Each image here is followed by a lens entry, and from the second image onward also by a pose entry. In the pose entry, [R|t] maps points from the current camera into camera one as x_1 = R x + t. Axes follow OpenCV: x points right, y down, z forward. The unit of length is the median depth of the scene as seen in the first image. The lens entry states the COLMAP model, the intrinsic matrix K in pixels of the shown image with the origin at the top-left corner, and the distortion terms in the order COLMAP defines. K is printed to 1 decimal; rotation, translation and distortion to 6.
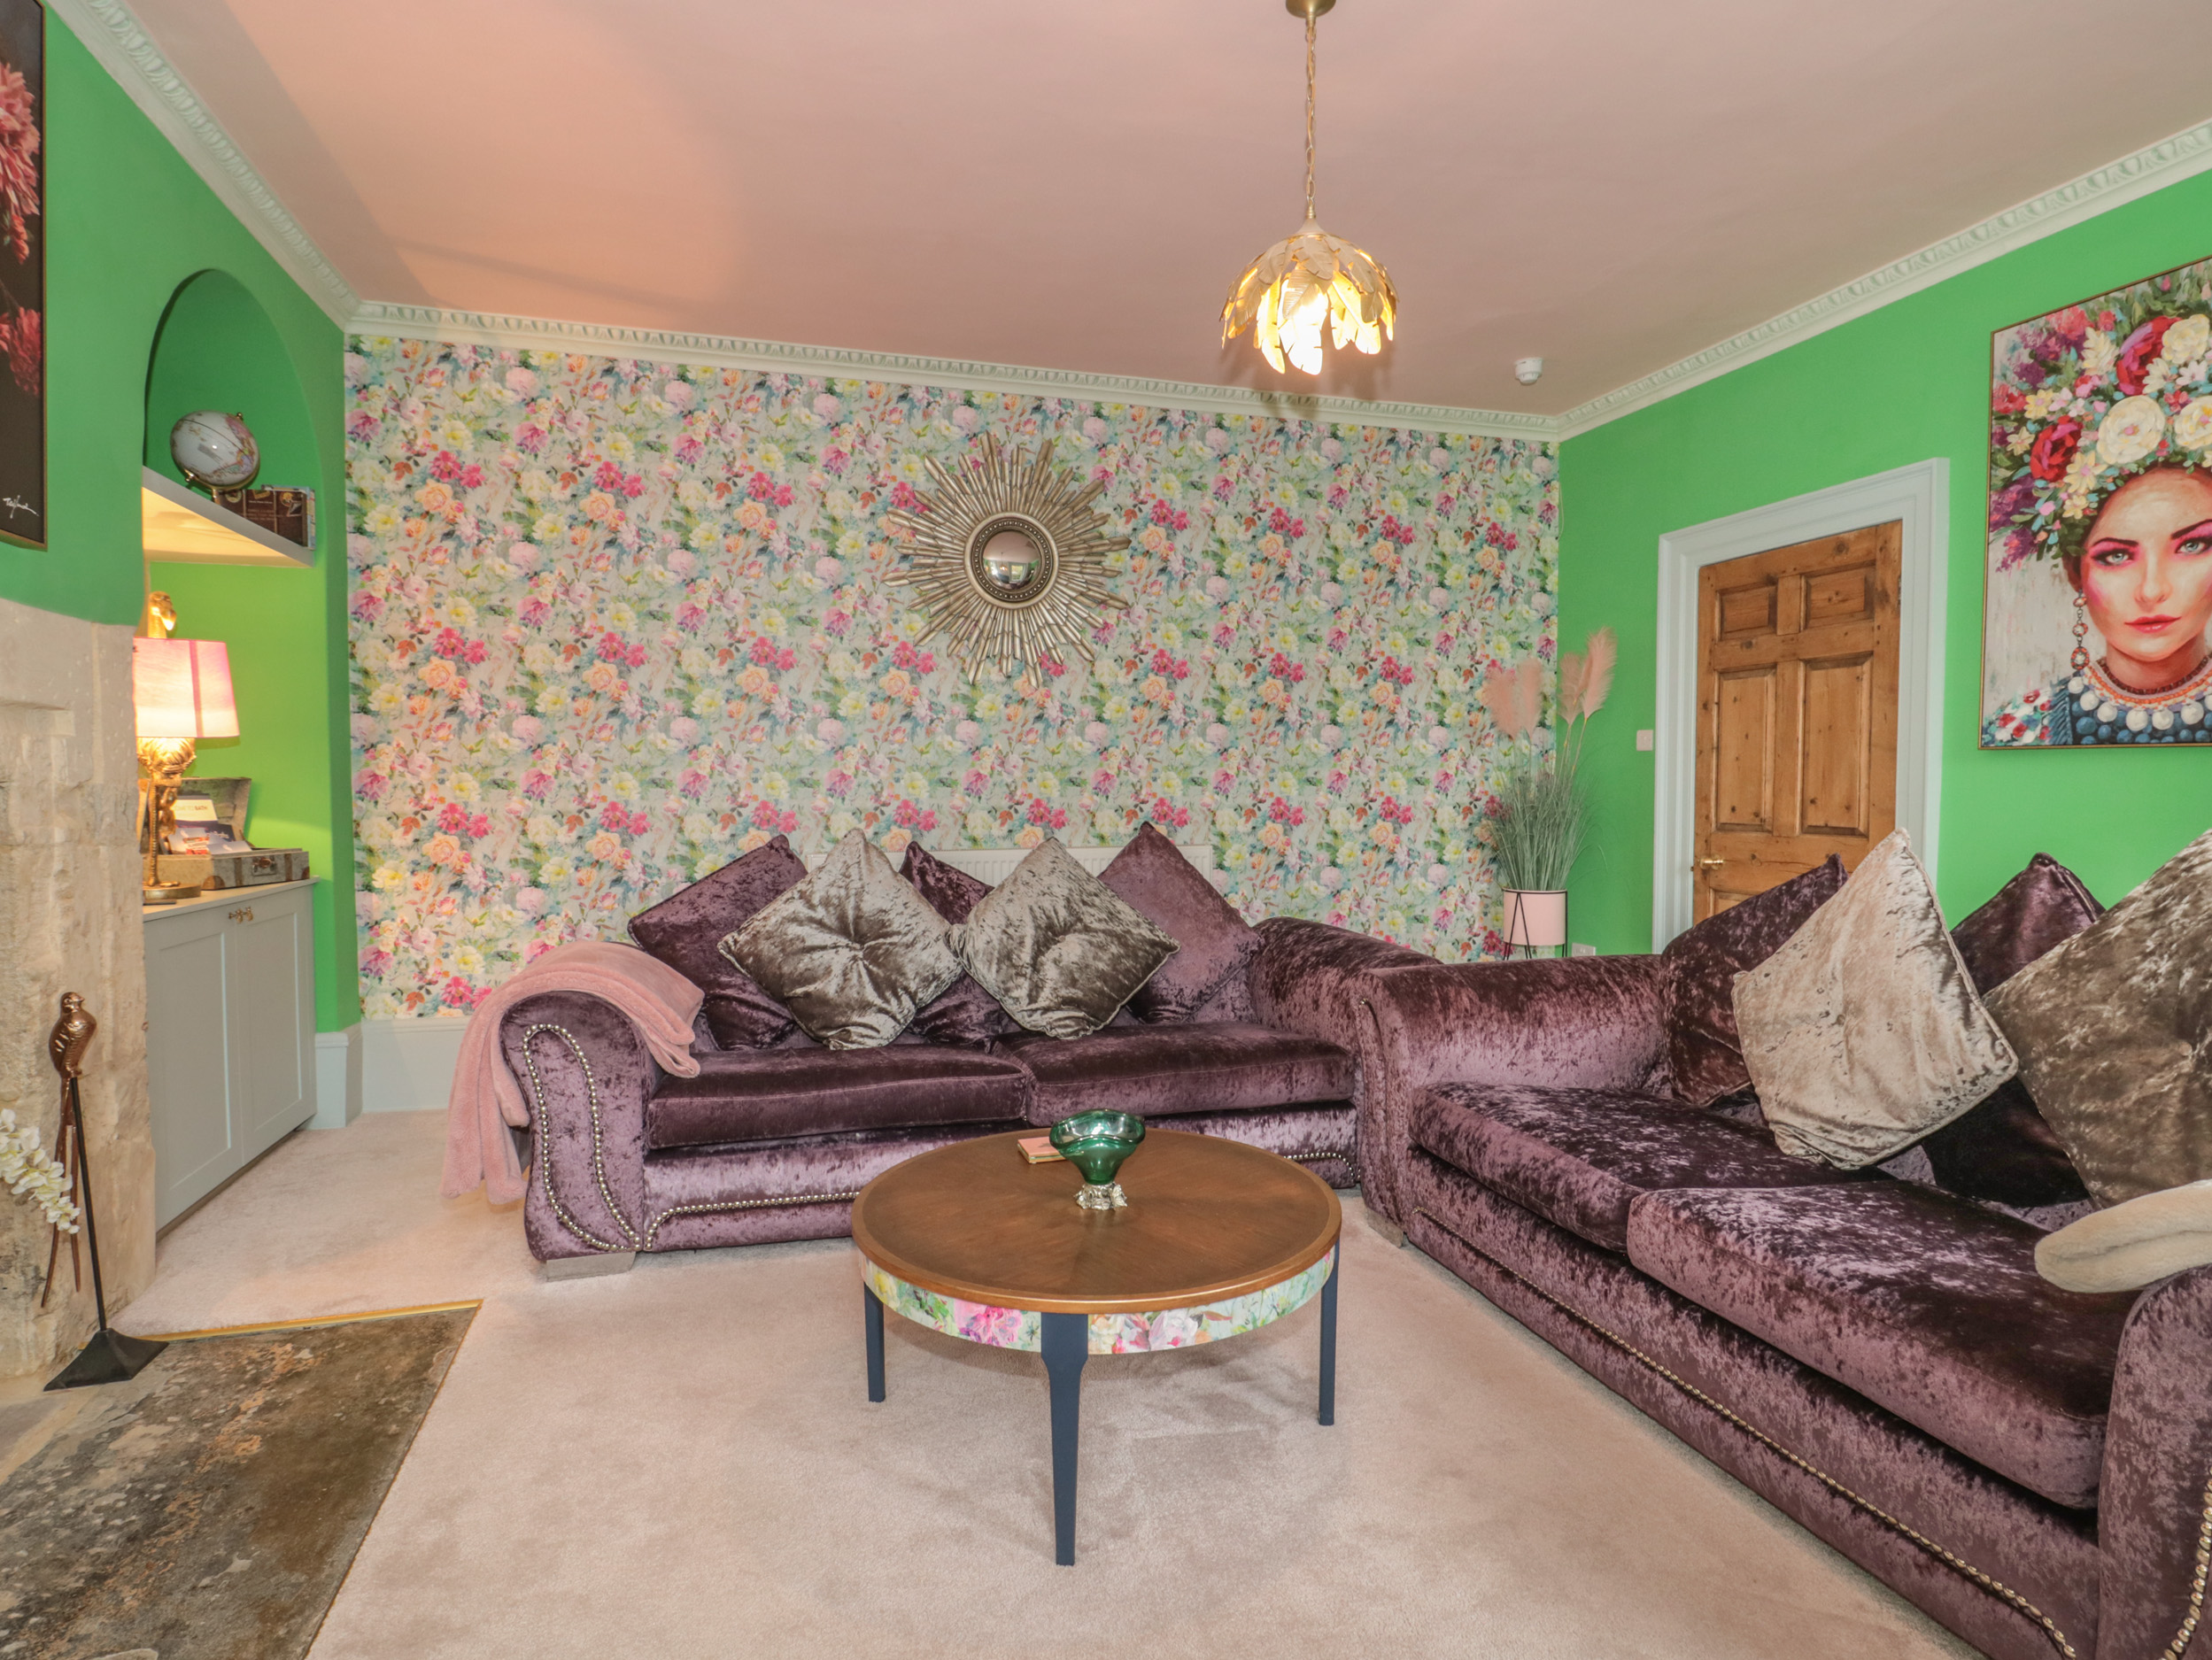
lens RADIAL K [[1169.1, 0, 1103.9], [0, 1169.1, 821.1], [0, 0, 1]] dist [0.007059, -0.015756]
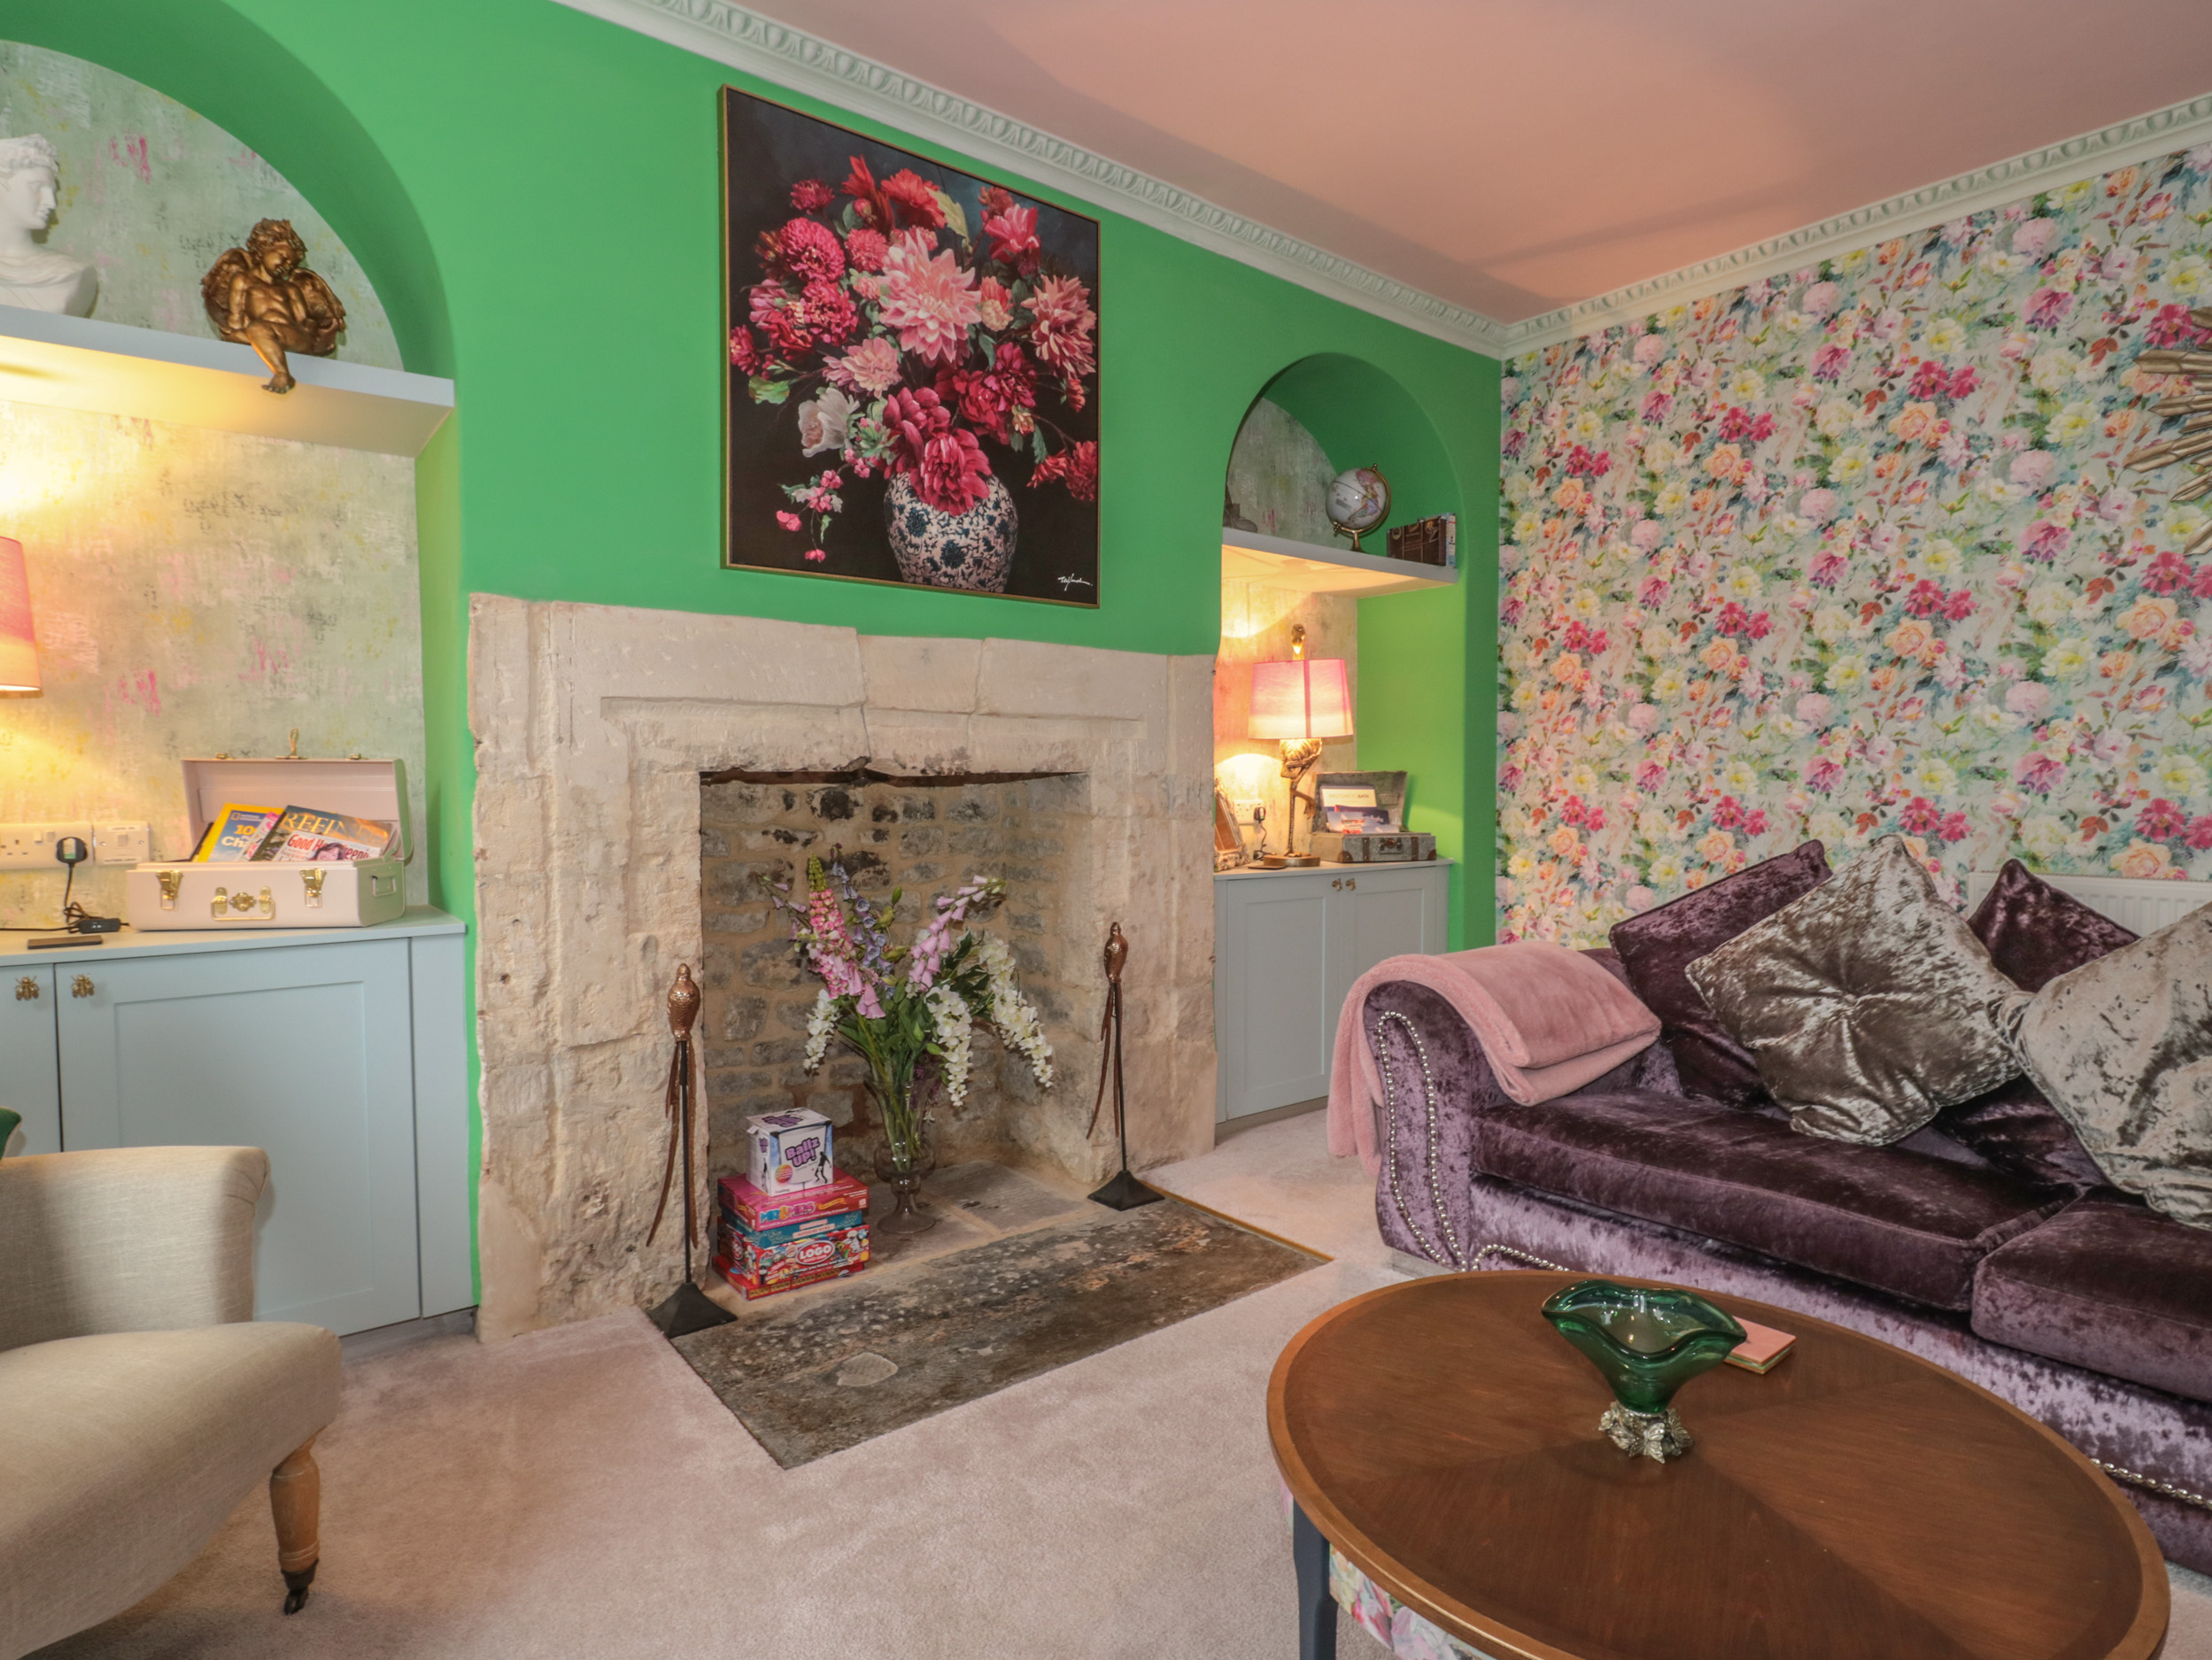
lens RADIAL K [[1169.1, 0, 1103.9], [0, 1169.1, 821.1], [0, 0, 1]] dist [0.007059, -0.015756]
pose [[0.381157, 0.030806, -0.923997, 0.274633], [-0.030346, 0.999323, 0.020799, -0.002419], [0.924012, 0.020112, 0.381834, 0.303204]]
